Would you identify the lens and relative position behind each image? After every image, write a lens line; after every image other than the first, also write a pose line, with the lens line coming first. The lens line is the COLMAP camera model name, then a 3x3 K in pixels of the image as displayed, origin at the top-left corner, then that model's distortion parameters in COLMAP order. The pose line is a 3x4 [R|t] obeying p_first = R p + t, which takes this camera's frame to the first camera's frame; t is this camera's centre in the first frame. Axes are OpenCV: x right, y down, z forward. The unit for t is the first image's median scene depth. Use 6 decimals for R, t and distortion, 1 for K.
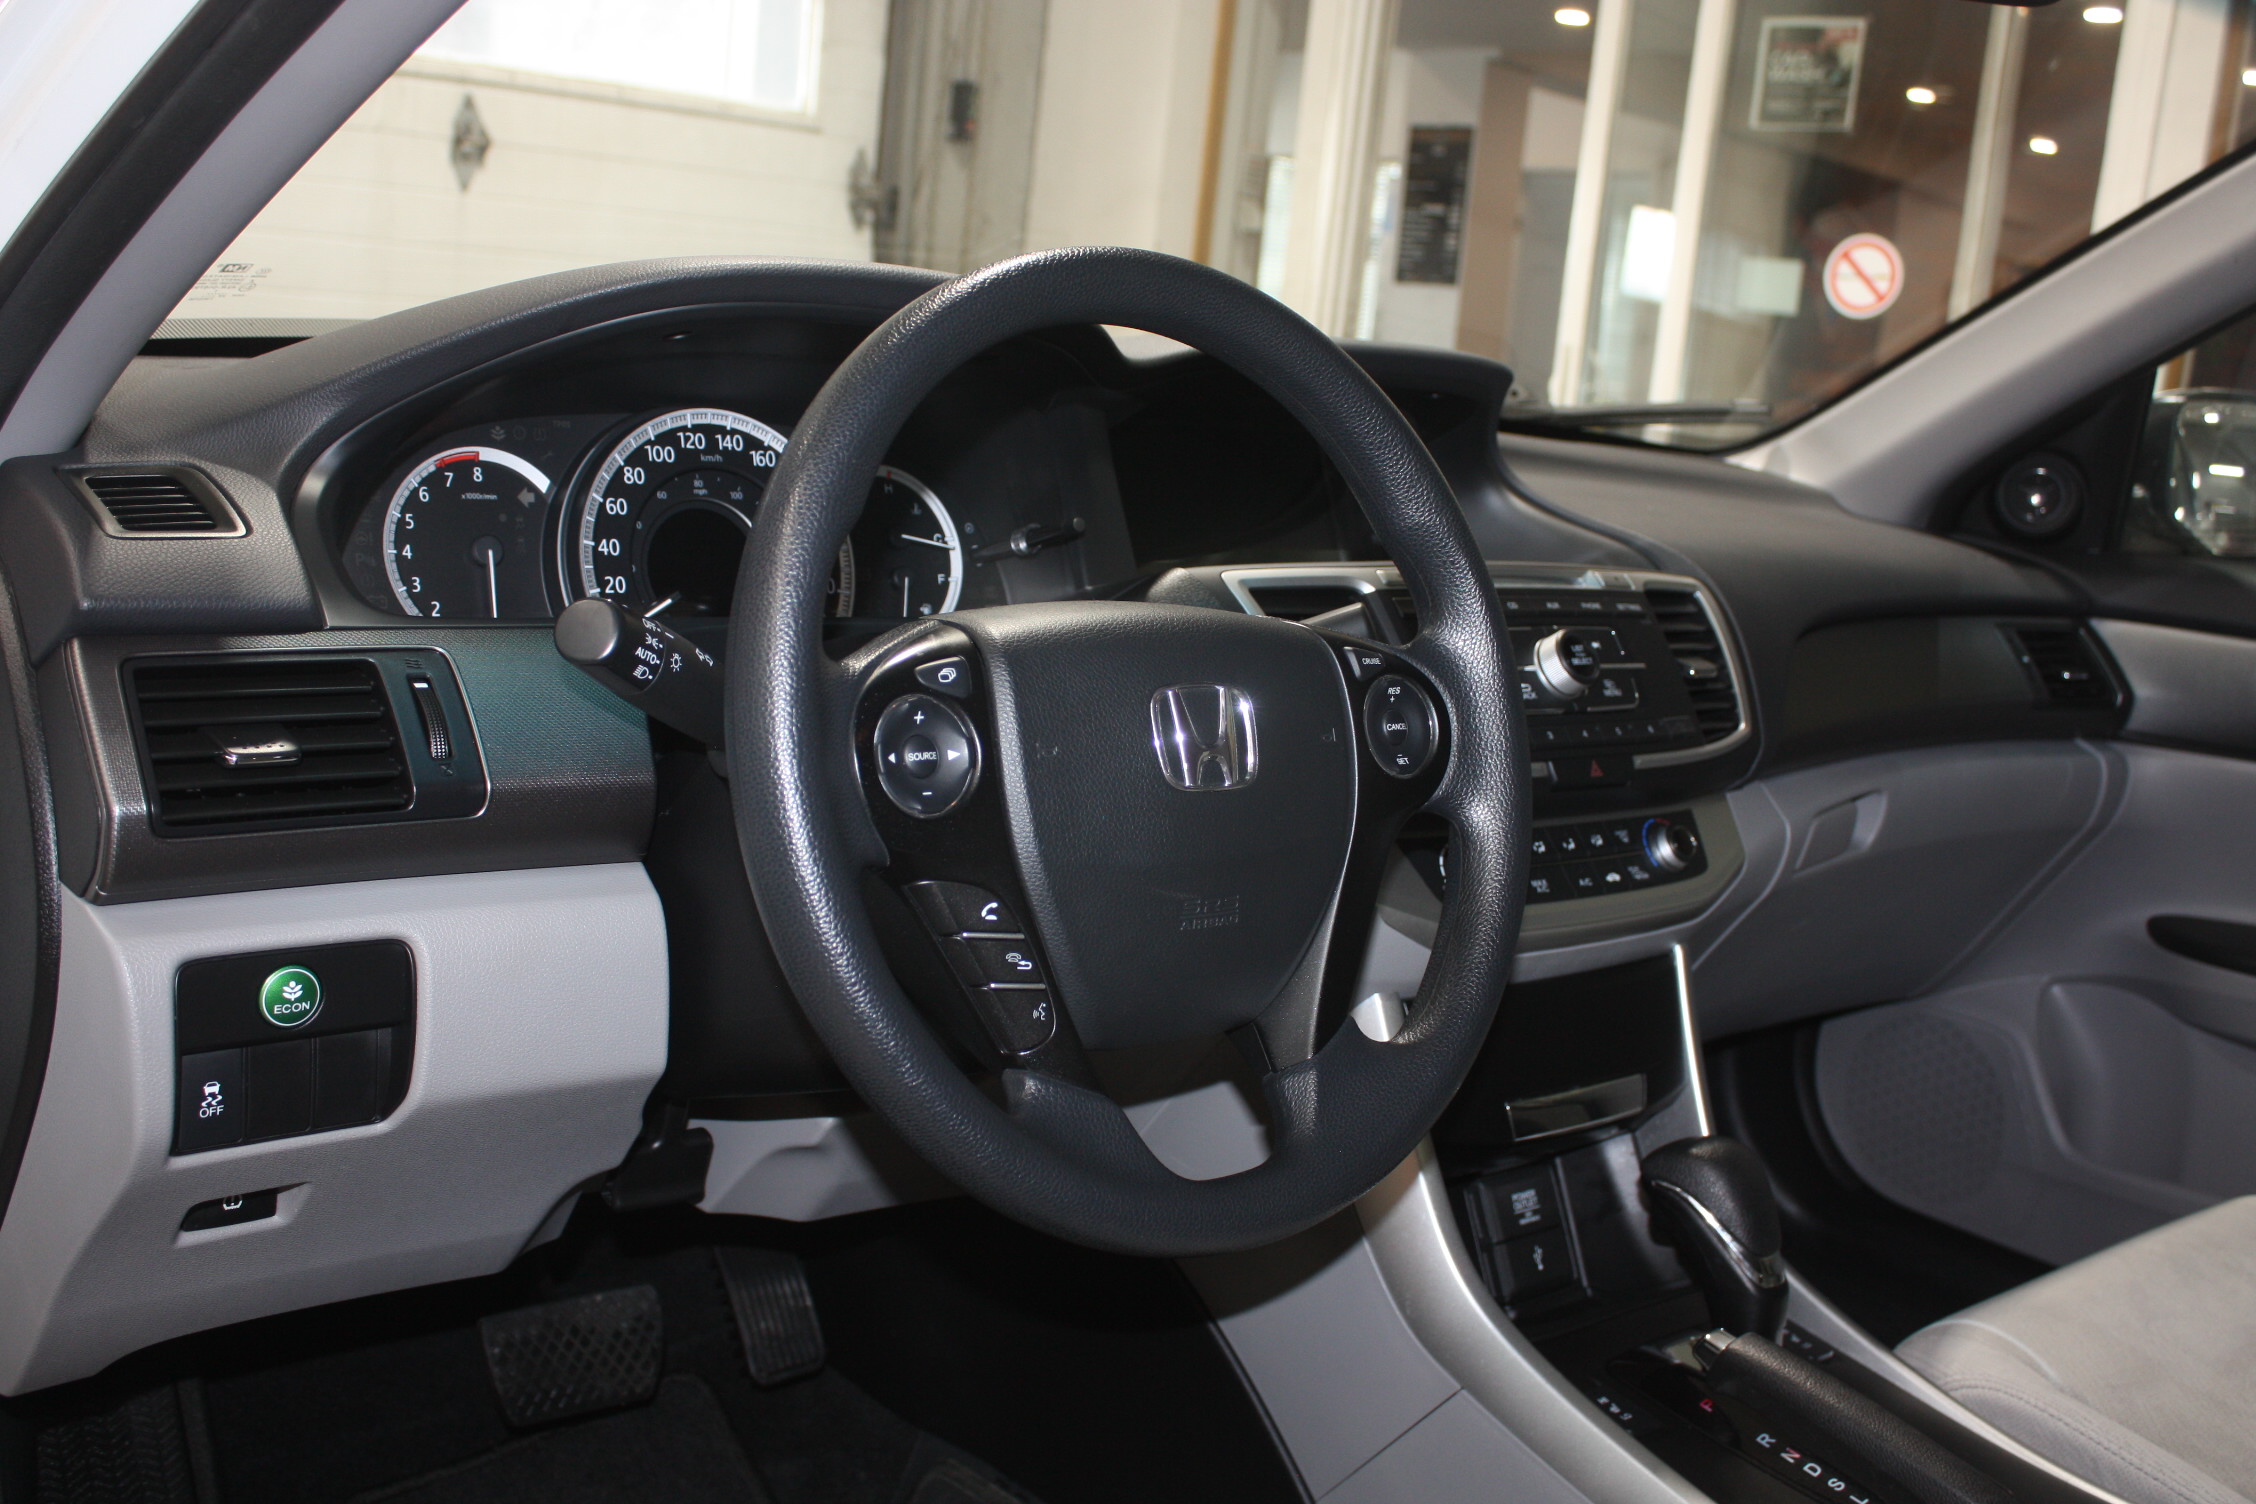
lens RADIAL K [[2441.8, 0, 1128.5], [0, 2441.8, 751.5], [0, 0, 1]] dist [-0.004792, 0.000000]
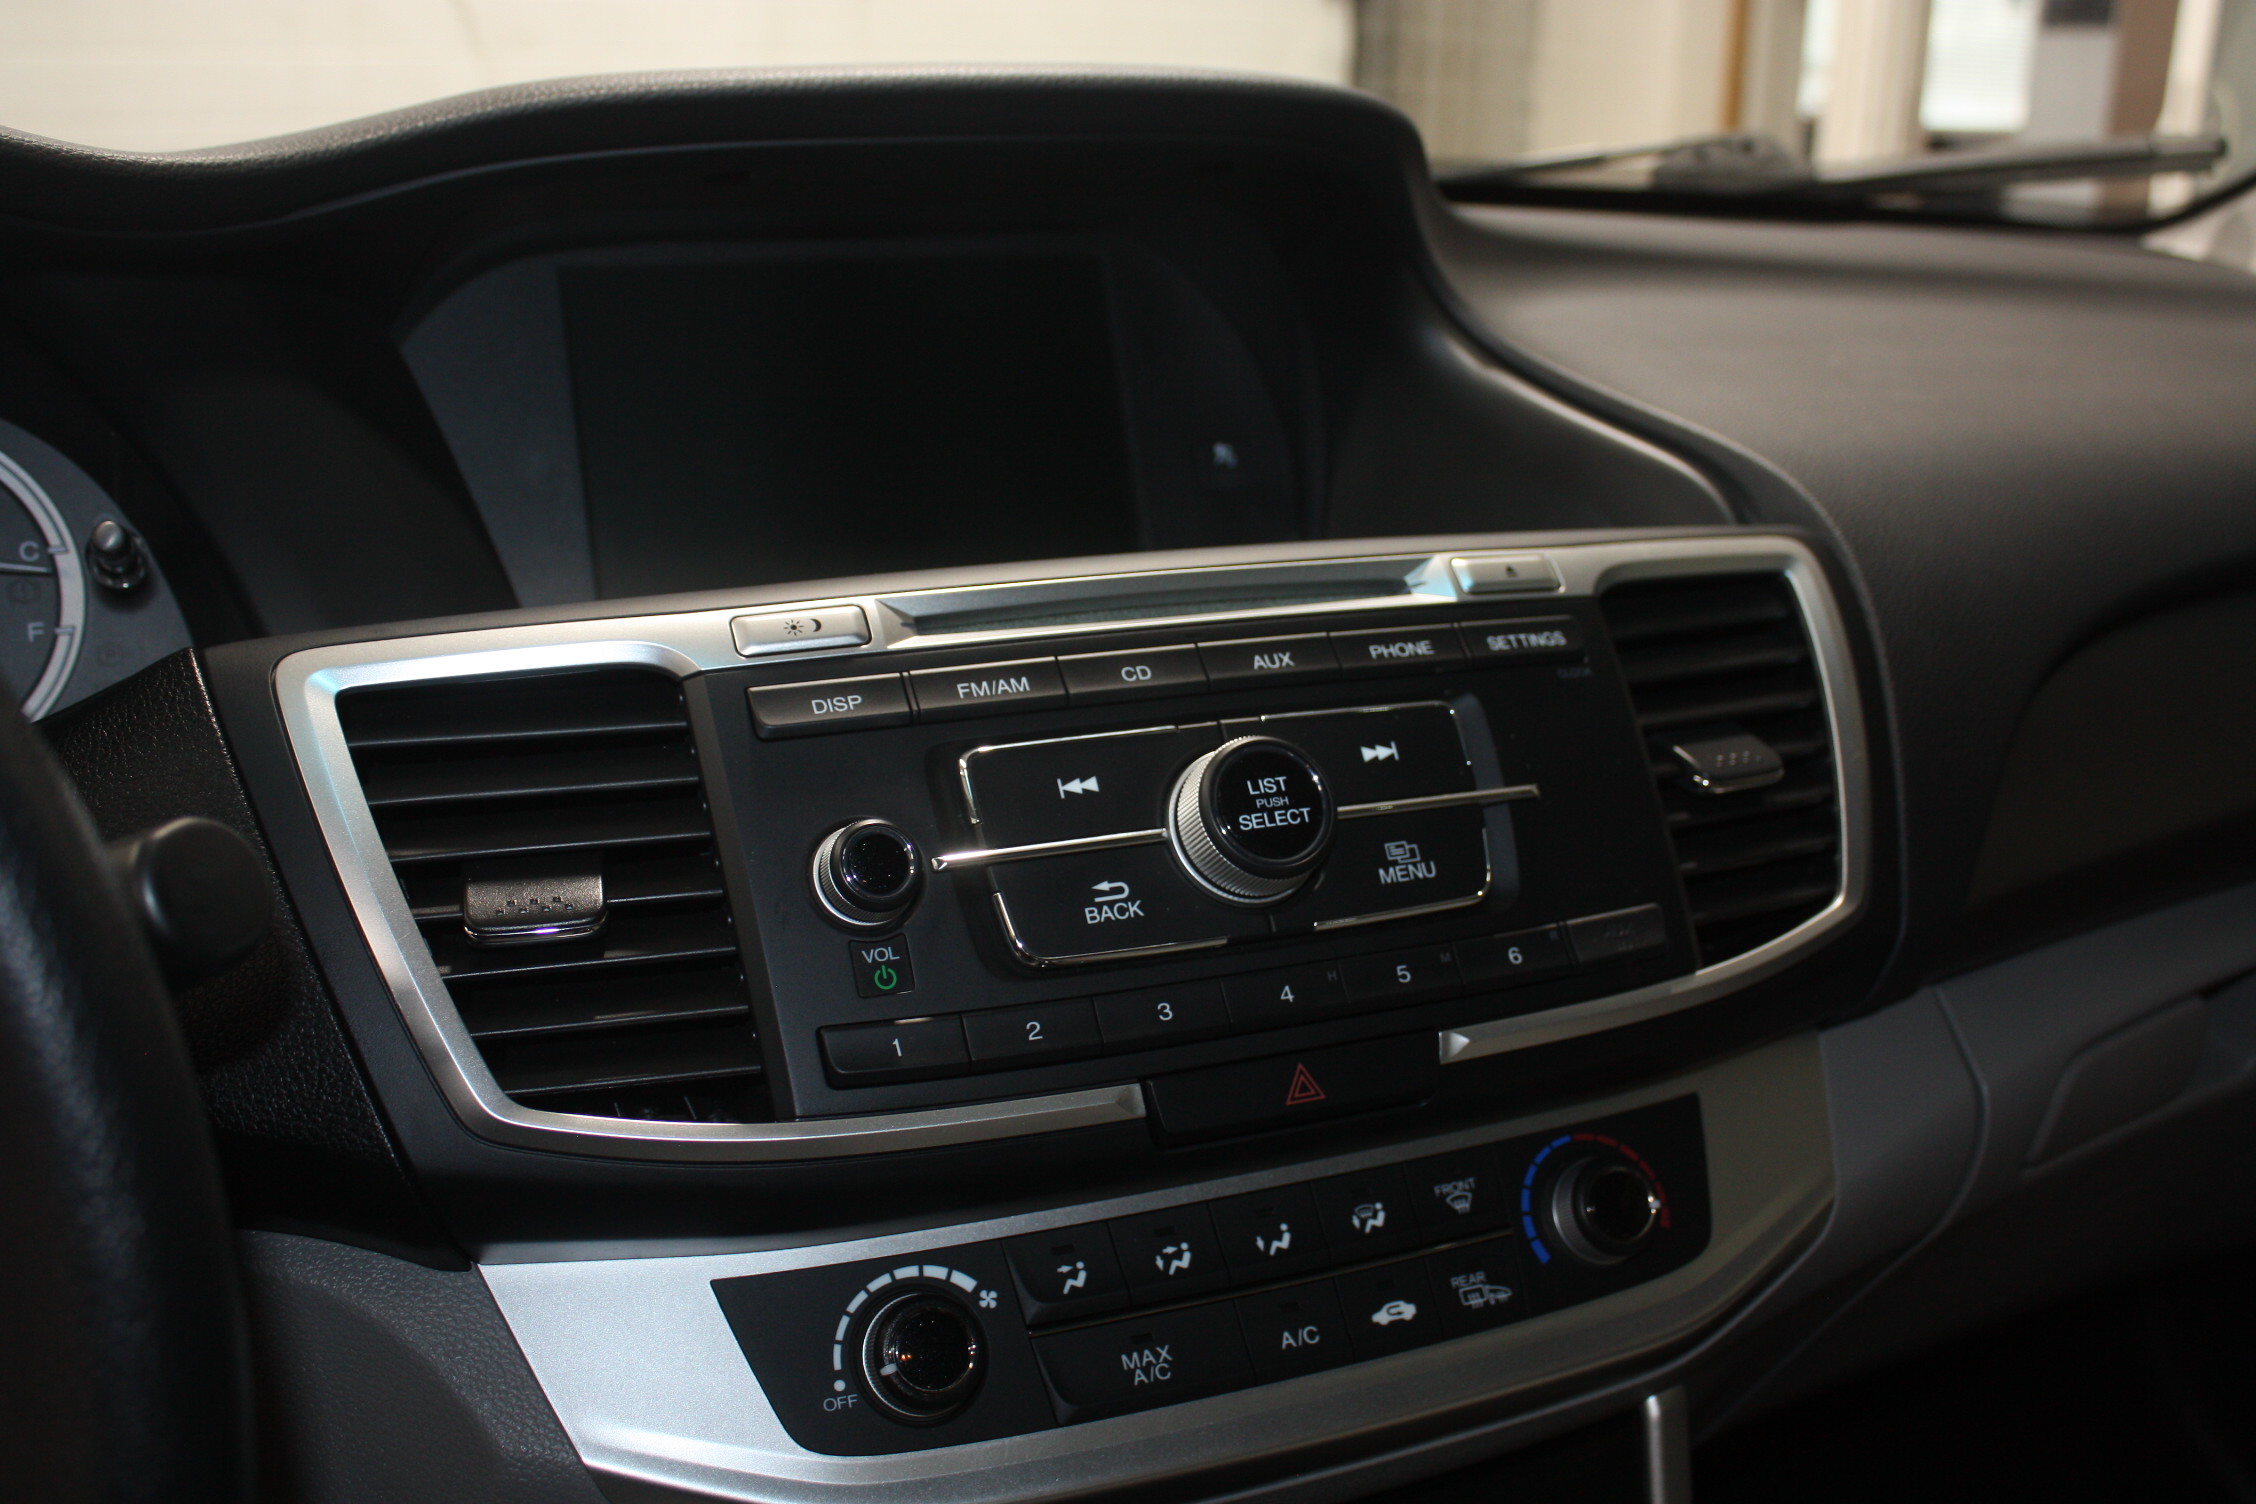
lens RADIAL K [[2238.0, 0, 1128.5], [0, 2238.0, 752.2], [0, 0, 1]] dist [-0.099945, 0.000000]
pose [[0.944674, 0.010757, -0.327833, 0.279950], [0.023416, 0.994701, 0.100112, -0.084329], [0.327173, -0.102249, 0.939416, 0.634836]]
